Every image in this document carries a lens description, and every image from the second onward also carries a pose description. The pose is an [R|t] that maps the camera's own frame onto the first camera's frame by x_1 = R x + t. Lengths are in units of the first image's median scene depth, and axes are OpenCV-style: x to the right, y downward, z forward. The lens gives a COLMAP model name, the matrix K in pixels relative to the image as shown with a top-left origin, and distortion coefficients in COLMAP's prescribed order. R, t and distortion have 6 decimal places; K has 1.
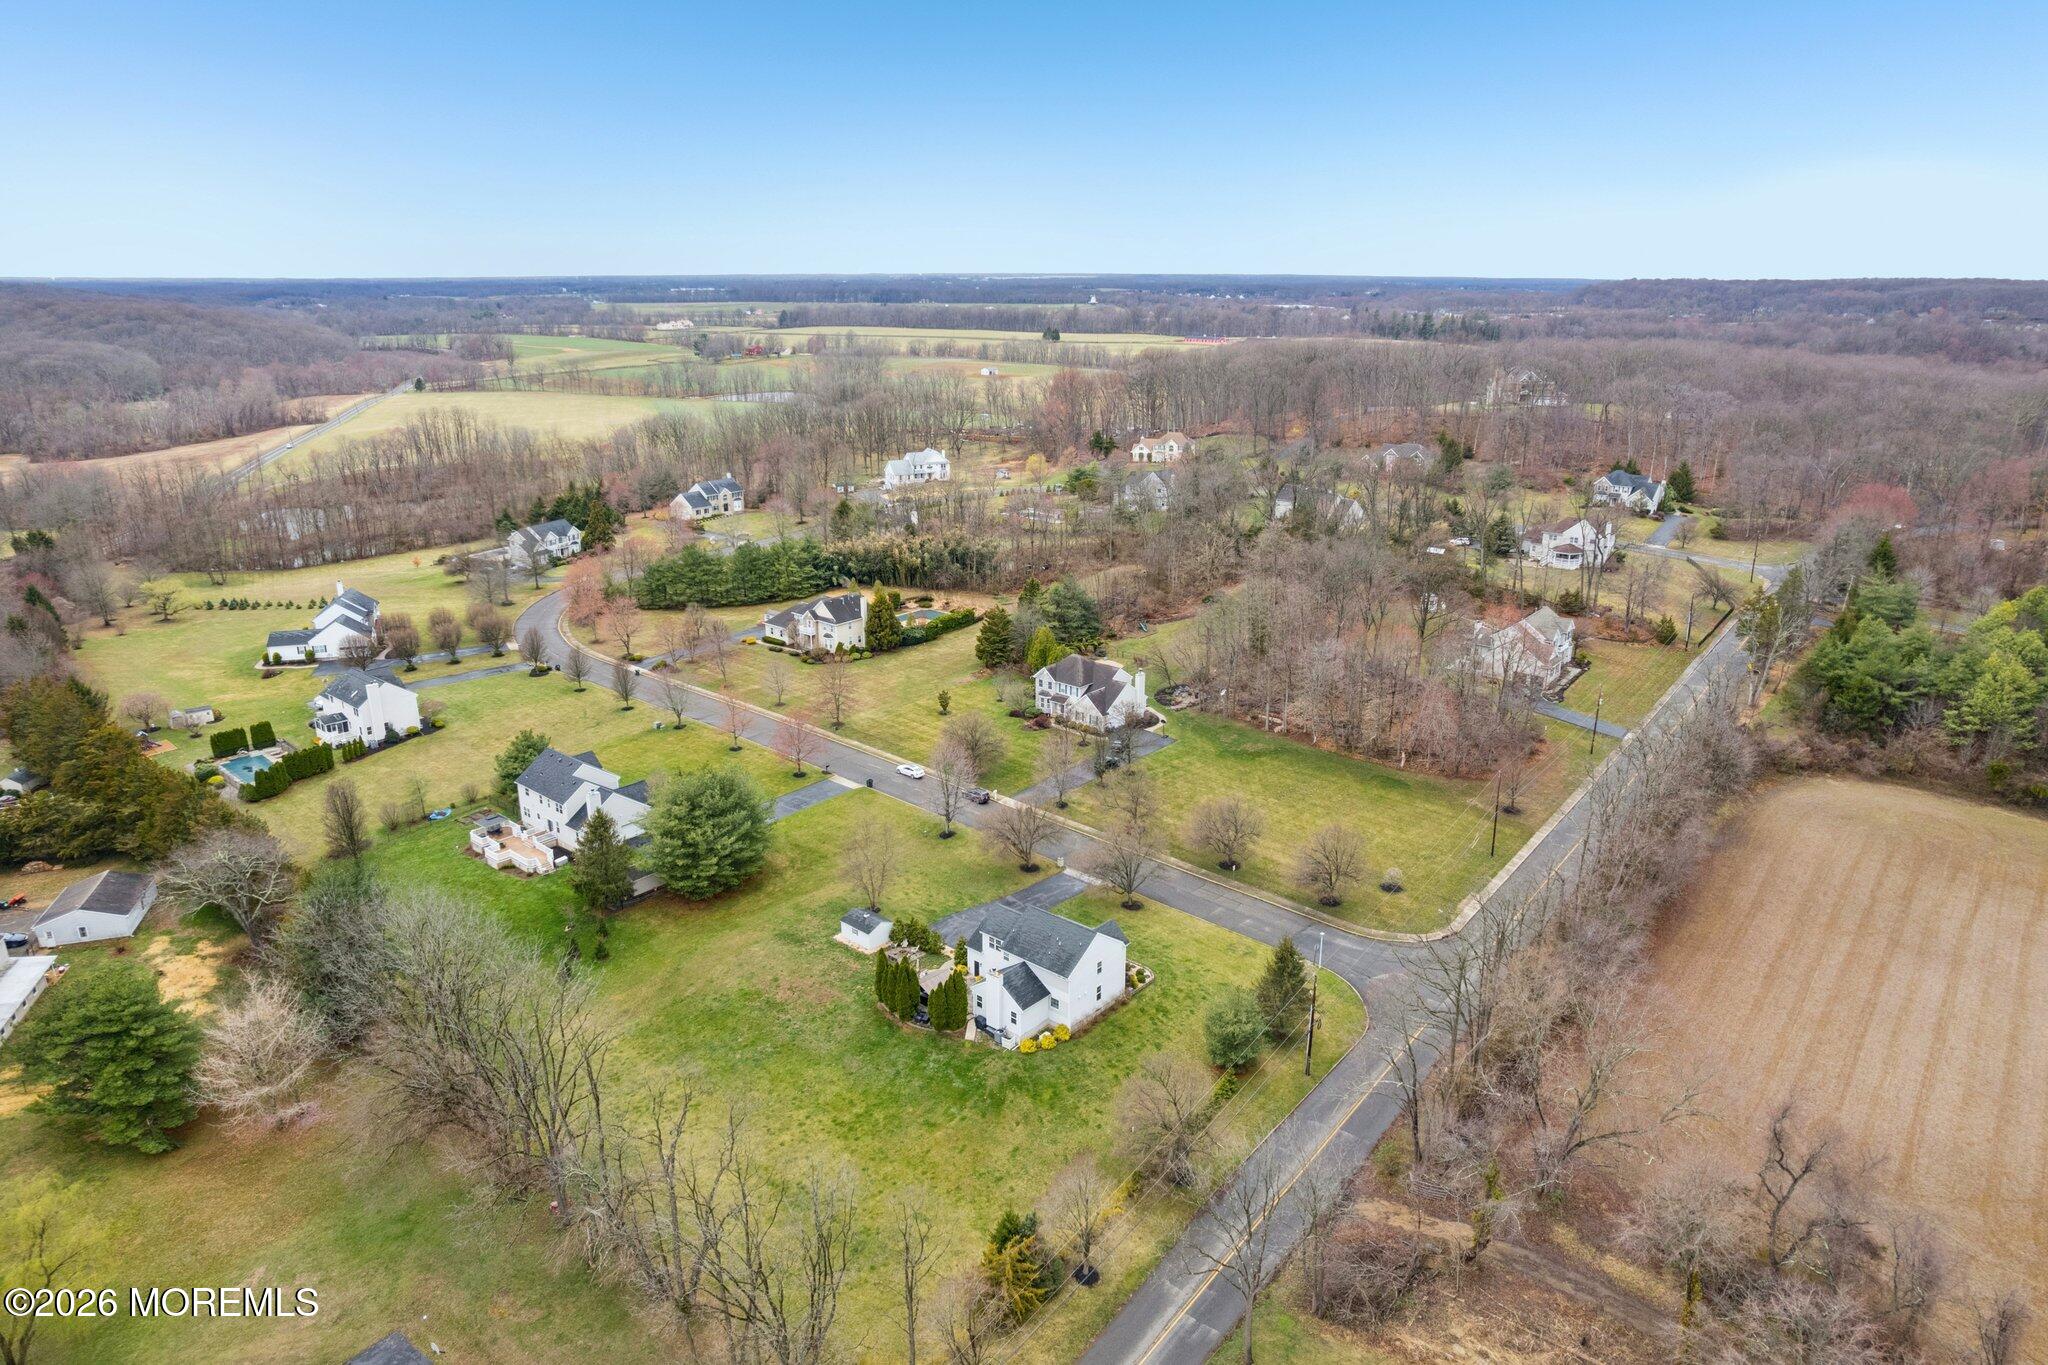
lens RADIAL K [[1322.0, 0, 1028.6], [0, 1322.0, 677.4], [0, 0, 1]] dist [-0.071255, 0.057074]
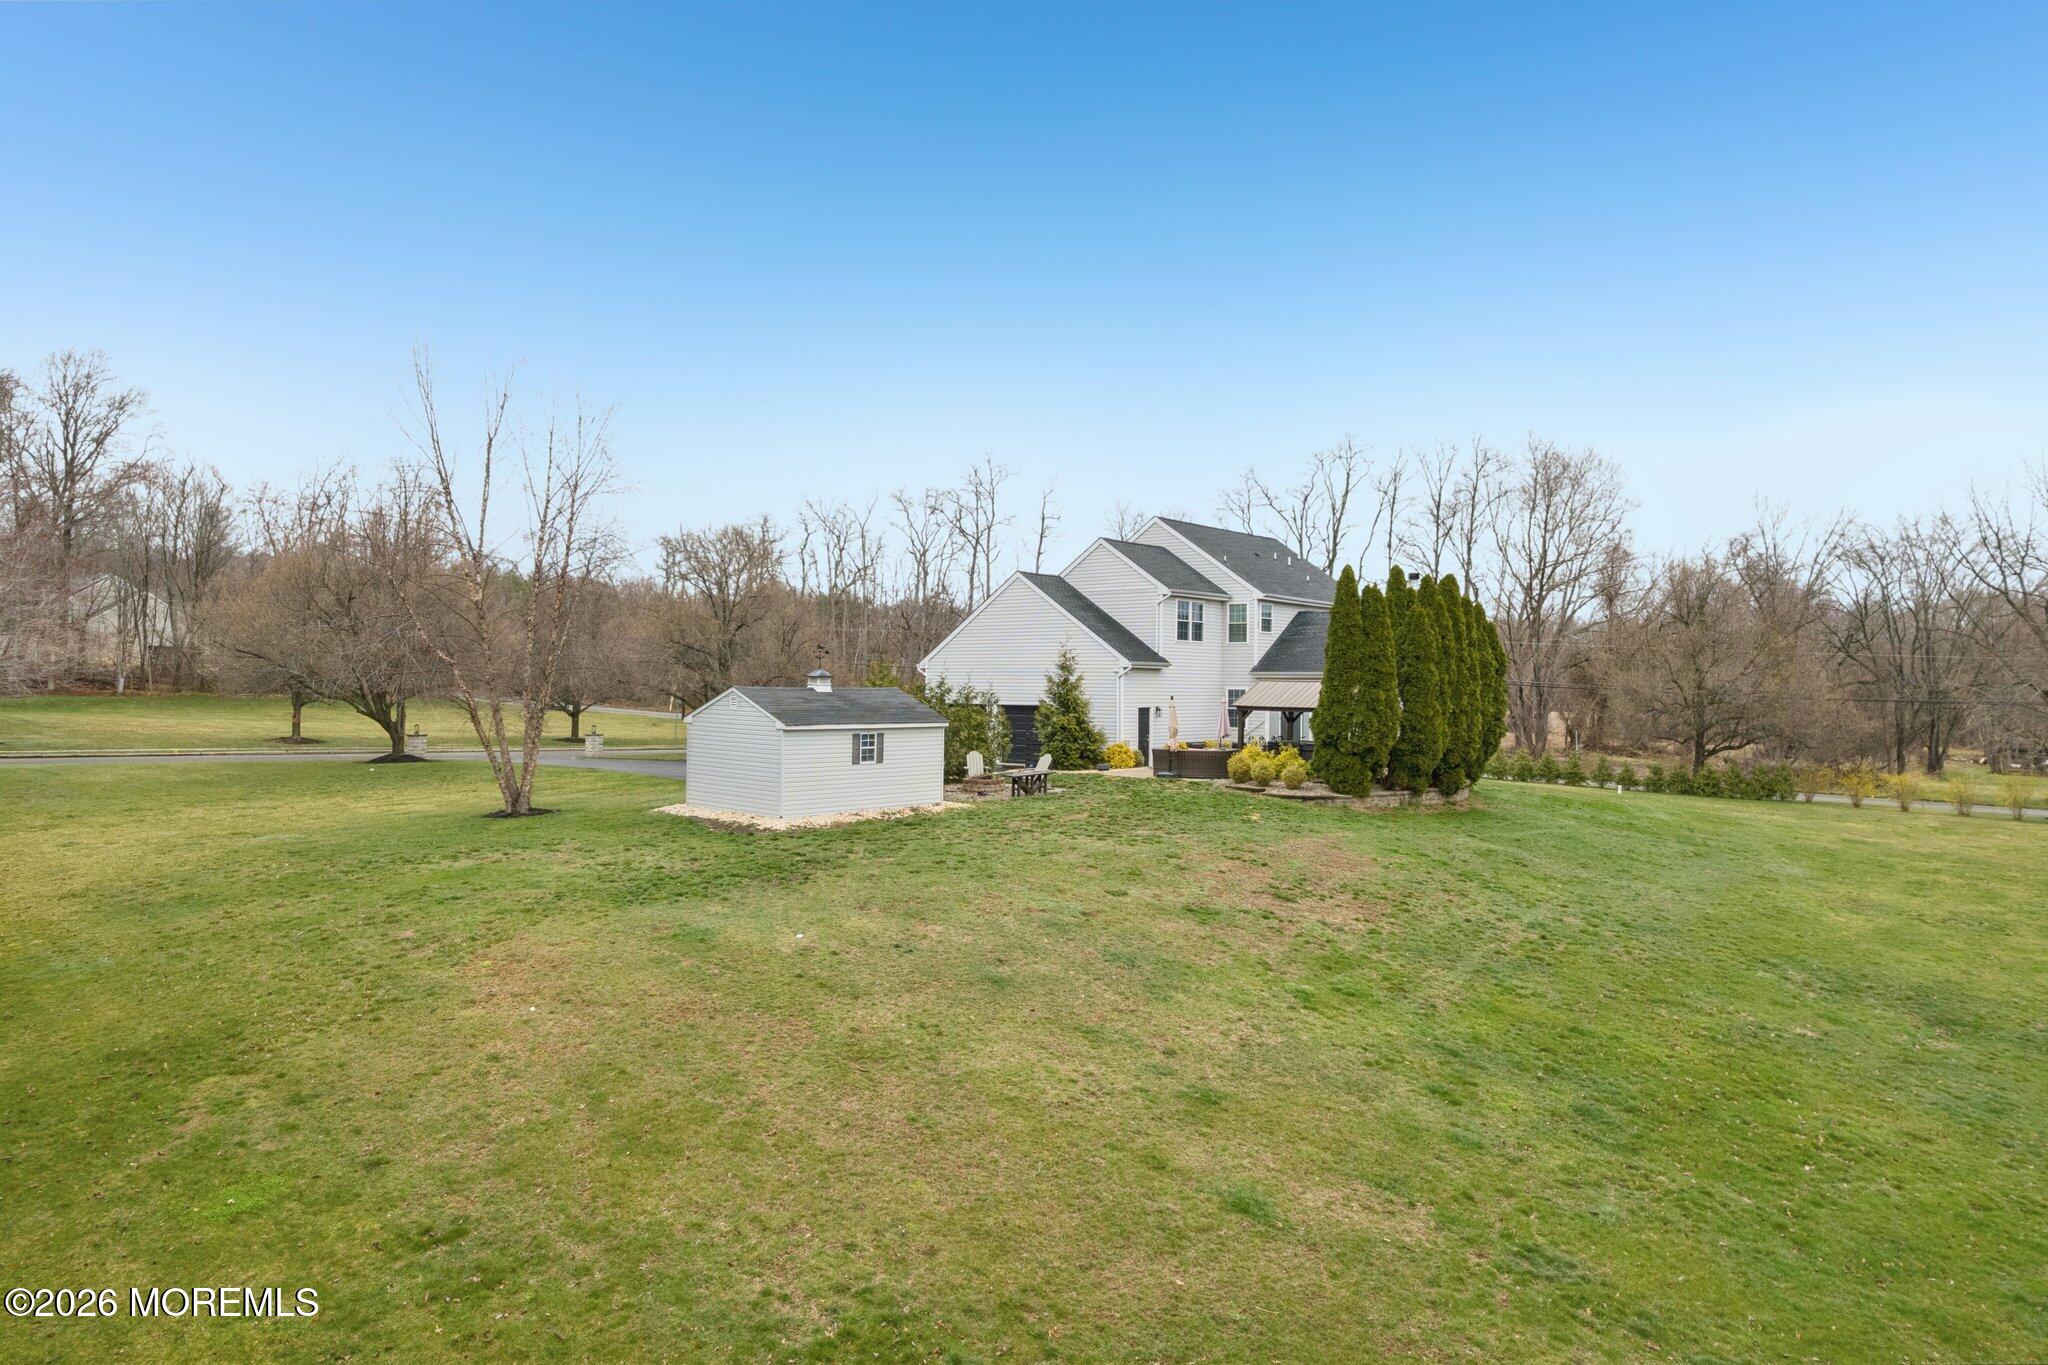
lens RADIAL K [[1322.0, 0, 1028.6], [0, 1322.0, 677.4], [0, 0, 1]] dist [-0.071255, 0.057074]
pose [[-0.022780, 0.006534, 0.999719, -0.198750], [0.293081, 0.956087, 0.000429, 0.111941], [-0.955816, 0.293009, -0.023695, 0.577142]]
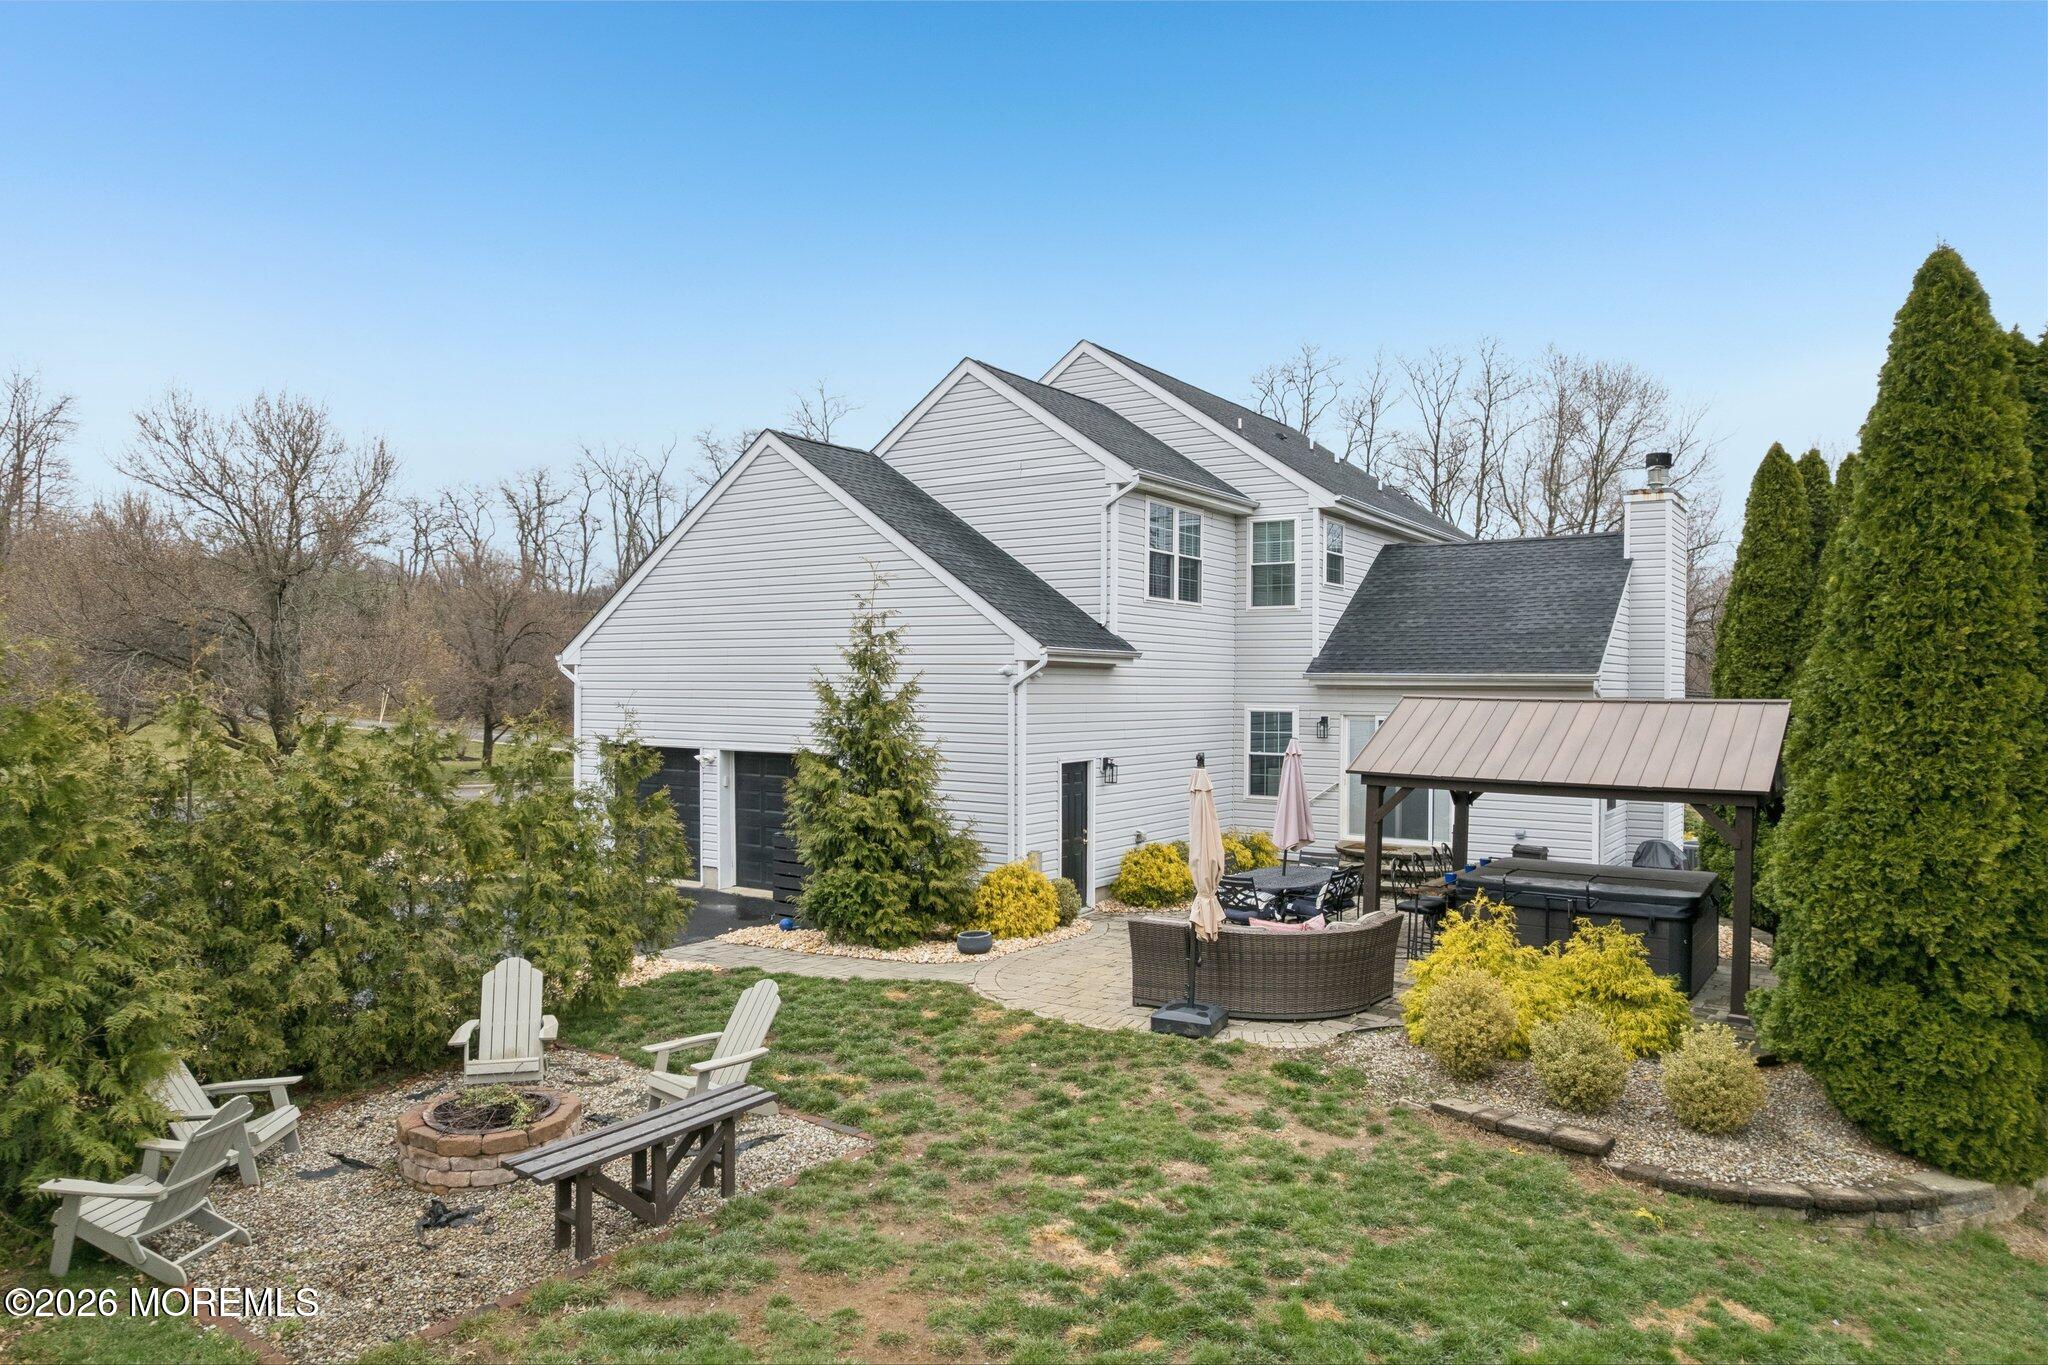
lens RADIAL K [[1316.2, 0, 1024.0], [0, 1316.2, 682.5], [0, 0, 1]] dist [-0.075797, 0.068684]
pose [[-0.118620, 0.000904, 0.992939, -0.091224], [0.291742, 0.955893, 0.033983, 0.113161], [-0.949113, 0.293713, -0.113651, 0.568657]]
